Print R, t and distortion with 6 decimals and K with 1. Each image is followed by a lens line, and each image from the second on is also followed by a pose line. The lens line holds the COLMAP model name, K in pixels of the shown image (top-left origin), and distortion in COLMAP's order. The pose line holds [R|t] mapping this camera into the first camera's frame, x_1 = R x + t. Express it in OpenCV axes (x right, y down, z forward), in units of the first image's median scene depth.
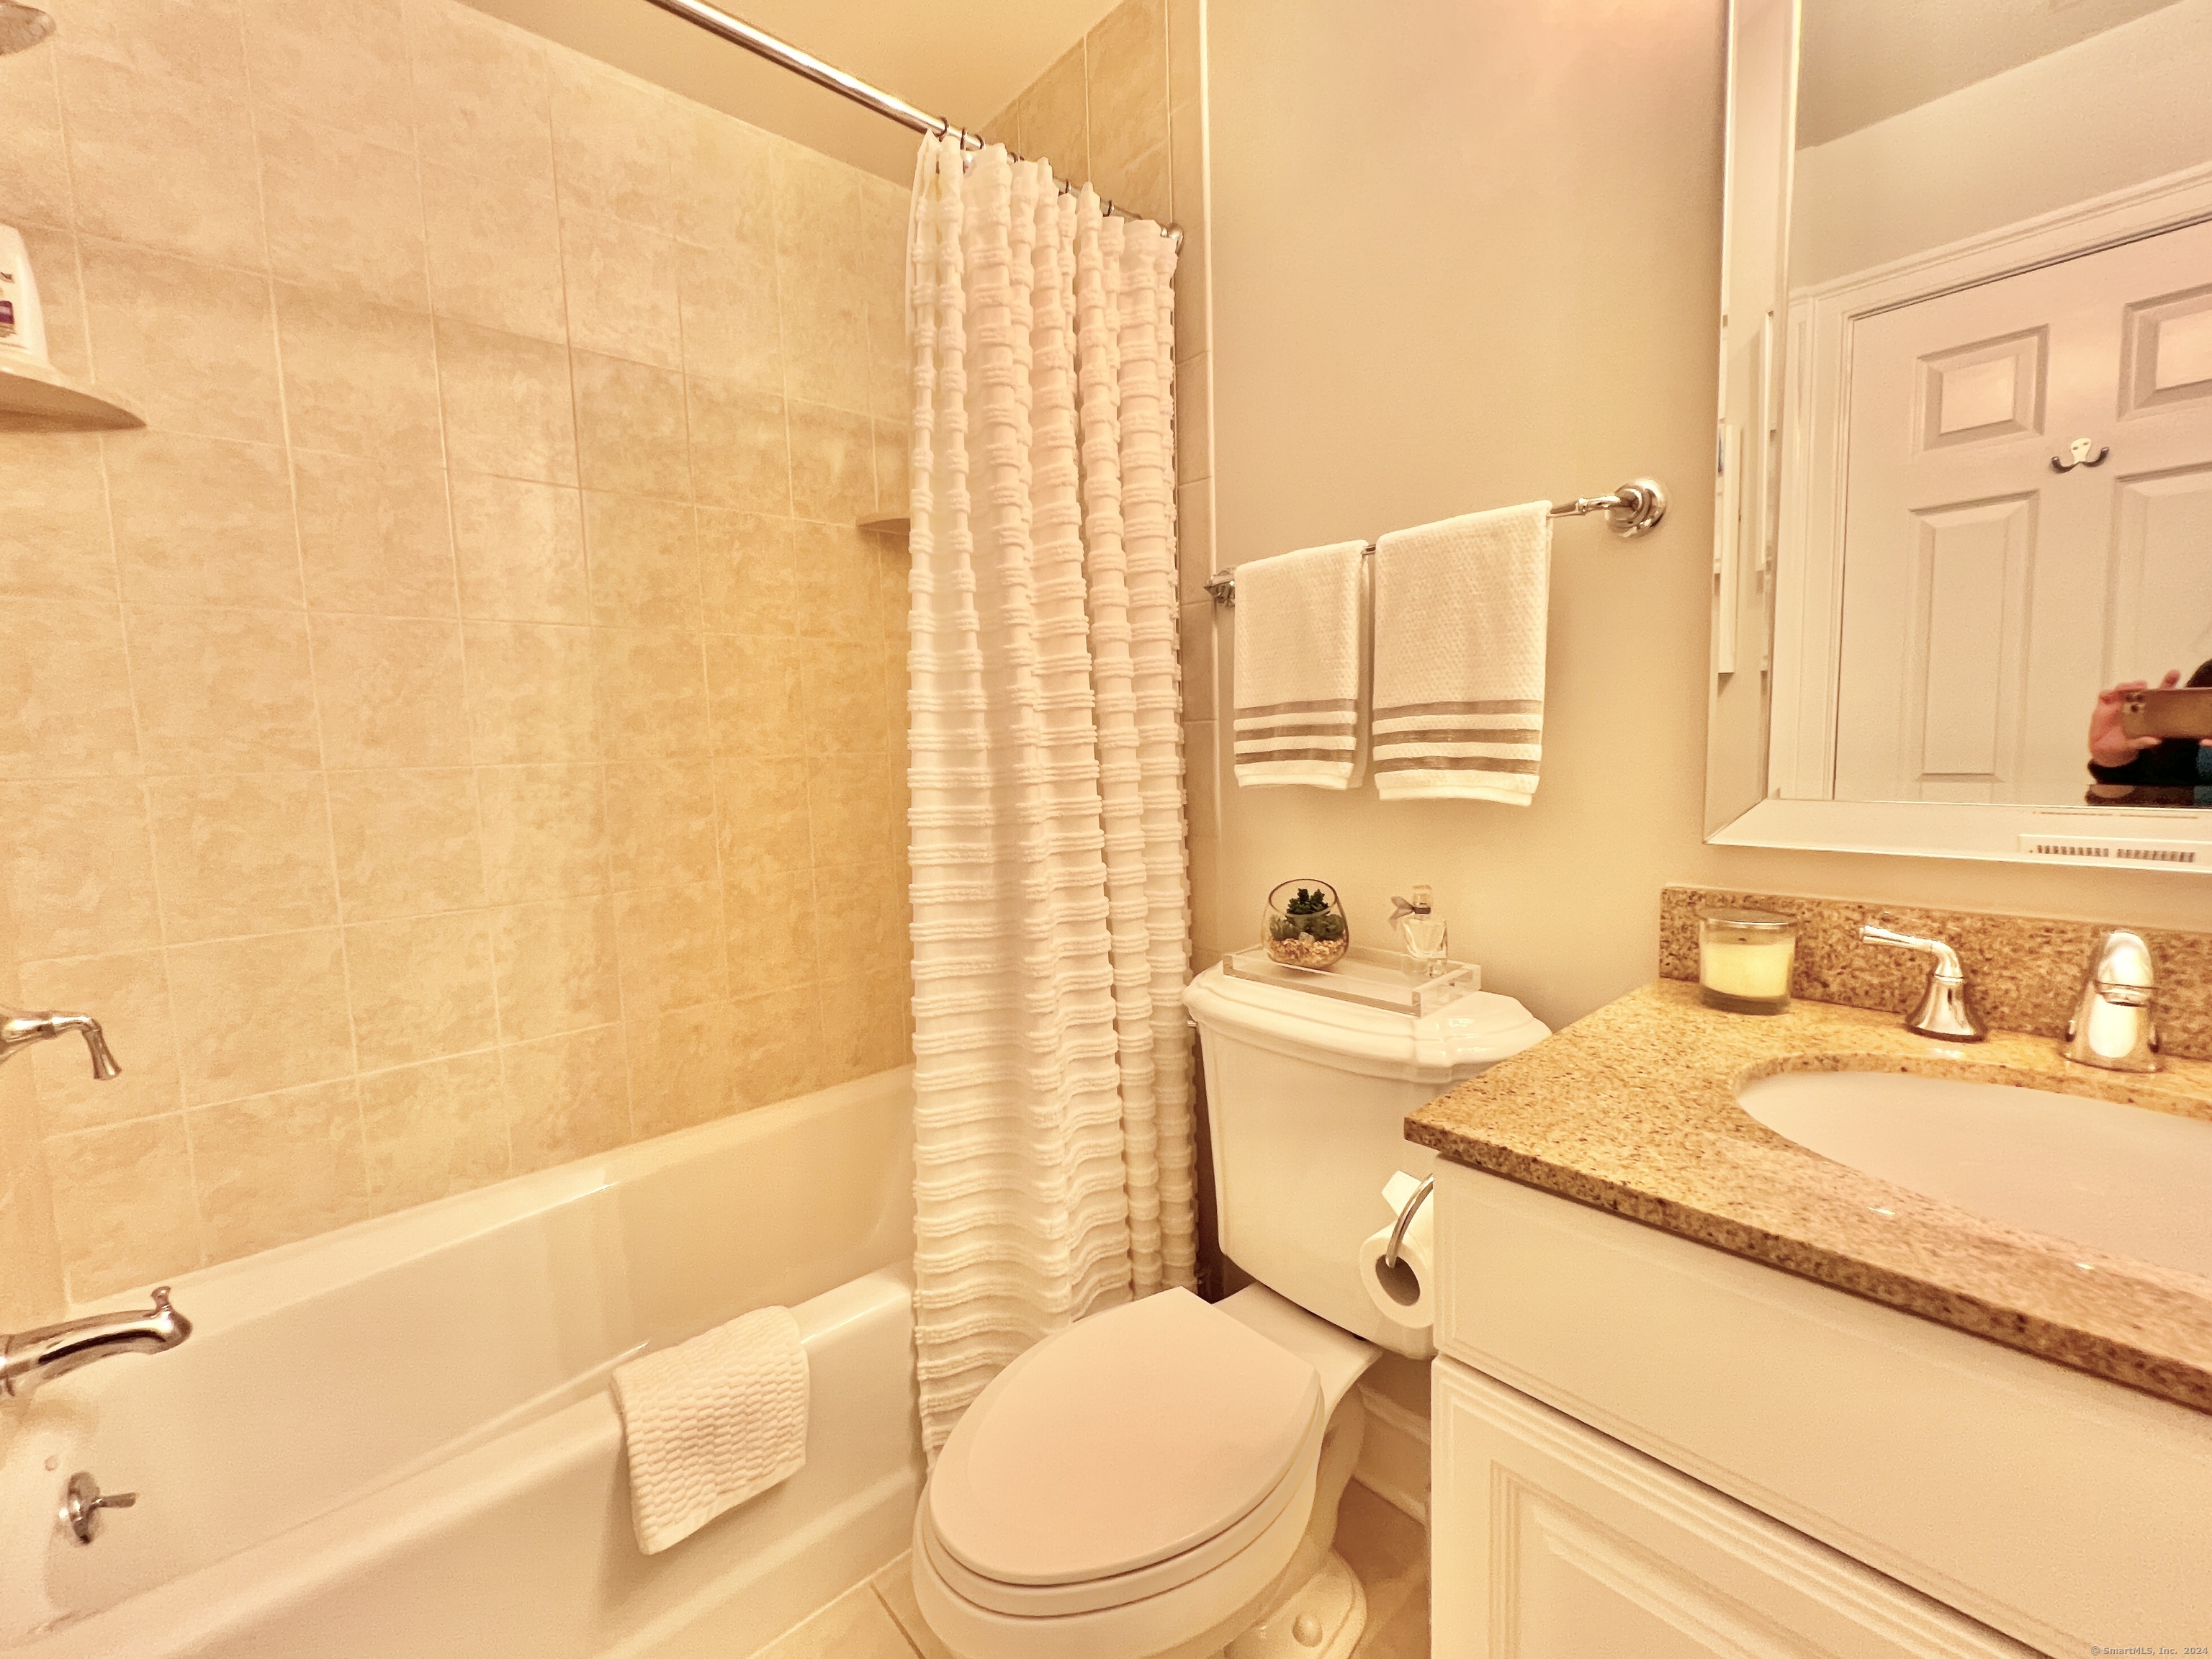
lens RADIAL K [[887.1, 0, 1093.3], [0, 887.1, 823.5], [0, 0, 1]] dist [-0.001159, -0.000064]
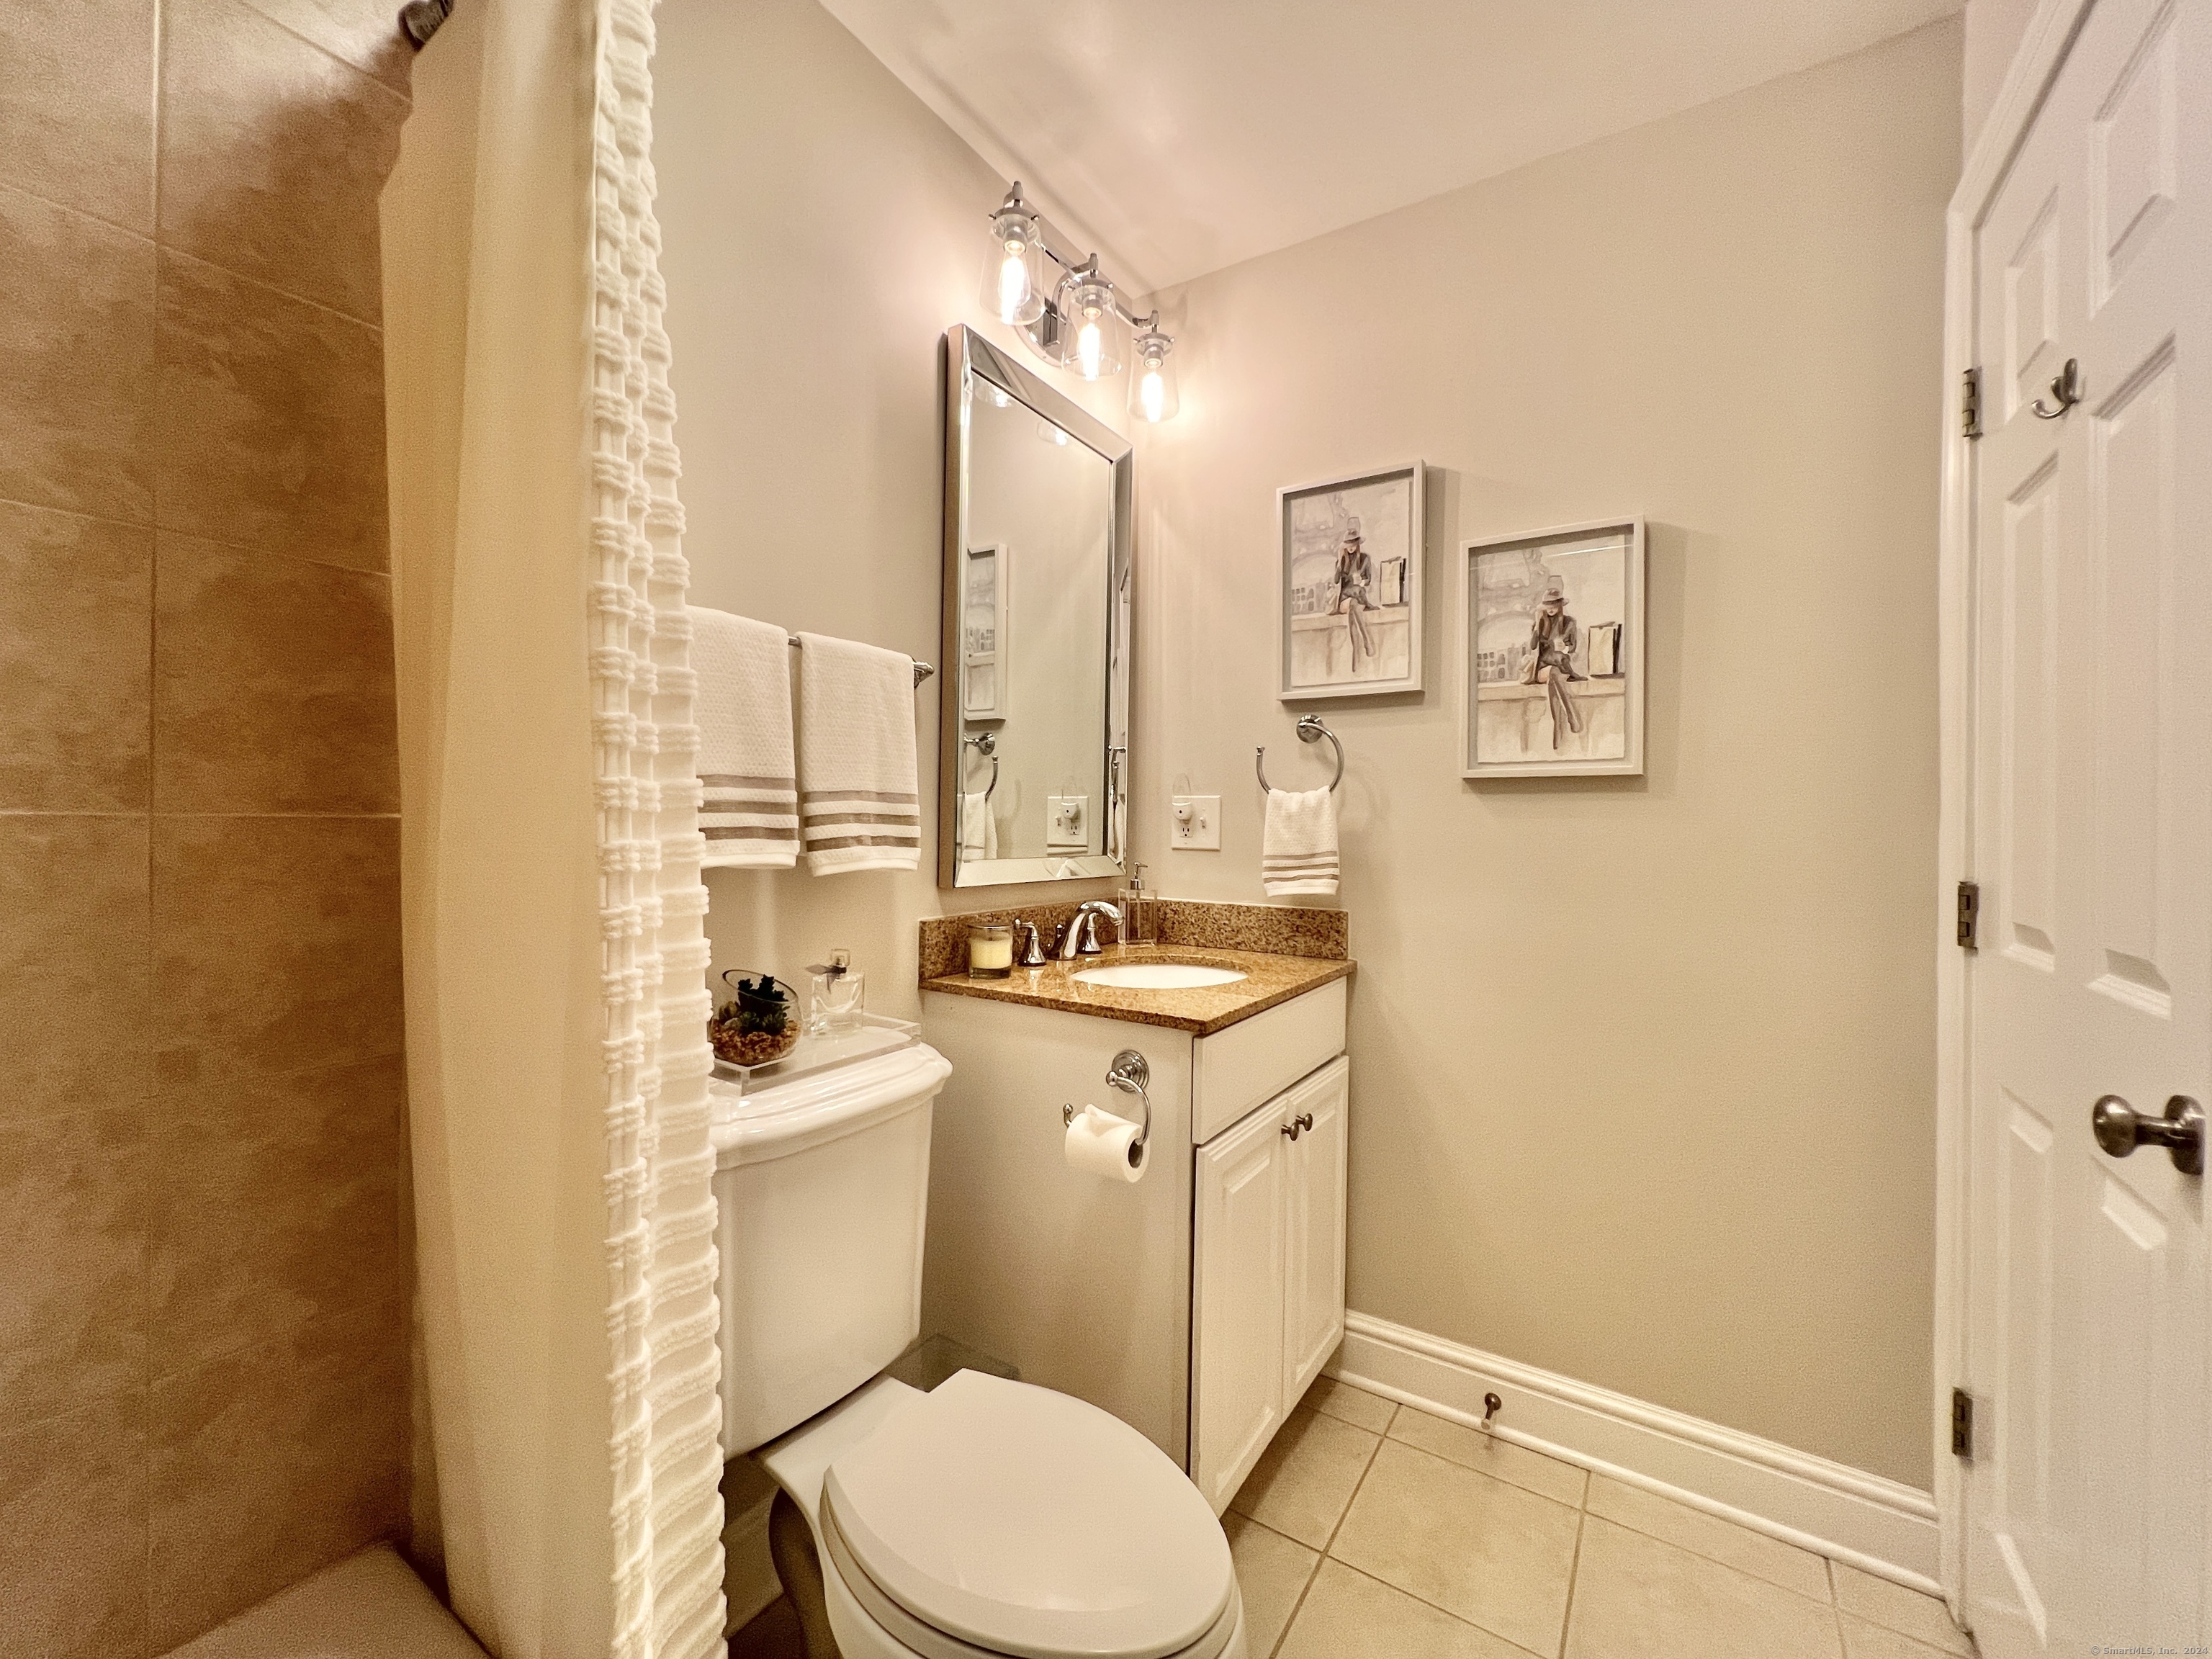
lens RADIAL K [[887.1, 0, 1093.3], [0, 887.1, 823.5], [0, 0, 1]] dist [-0.001159, -0.000064]
pose [[-0.266524, 0.030905, 0.963333, -0.837811], [0.087493, 0.996135, -0.007750, -0.054837], [-0.959849, 0.082219, -0.268198, 1.014857]]
